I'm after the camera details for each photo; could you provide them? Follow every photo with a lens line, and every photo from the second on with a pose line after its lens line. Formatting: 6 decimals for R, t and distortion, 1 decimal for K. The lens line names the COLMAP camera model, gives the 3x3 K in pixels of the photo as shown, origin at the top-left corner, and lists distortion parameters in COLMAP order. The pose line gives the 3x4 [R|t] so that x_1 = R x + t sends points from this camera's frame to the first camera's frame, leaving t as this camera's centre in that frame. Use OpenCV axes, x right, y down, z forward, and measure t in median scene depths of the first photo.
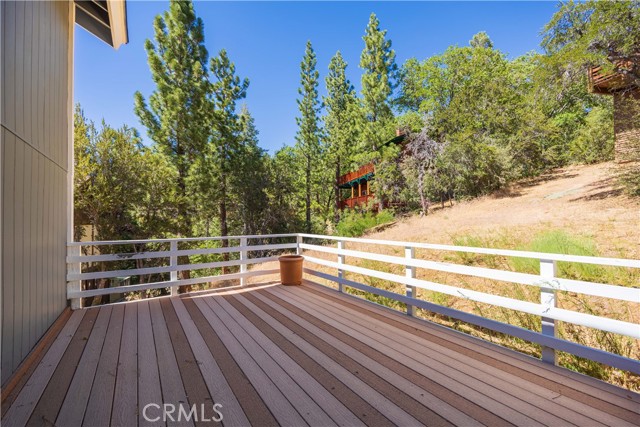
lens RADIAL K [[295.8, 0, 319.4], [0, 295.8, 213.0], [0, 0, 1]] dist [0.001734, -0.000013]
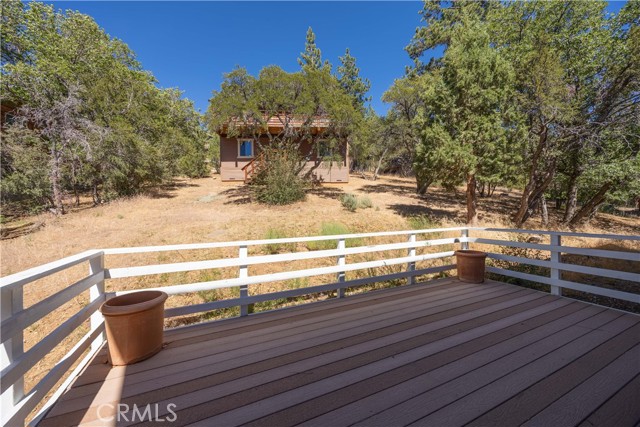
lens RADIAL K [[242.0, 0, 319.5], [0, 242.0, 214.7], [0, 0, 1]] dist [-0.014064, -0.000038]
pose [[0.116663, 0.000869, 0.993171, -0.647585], [-0.005437, 0.999985, -0.000236, 0.020133], [-0.993157, -0.005373, 0.116666, 0.968077]]
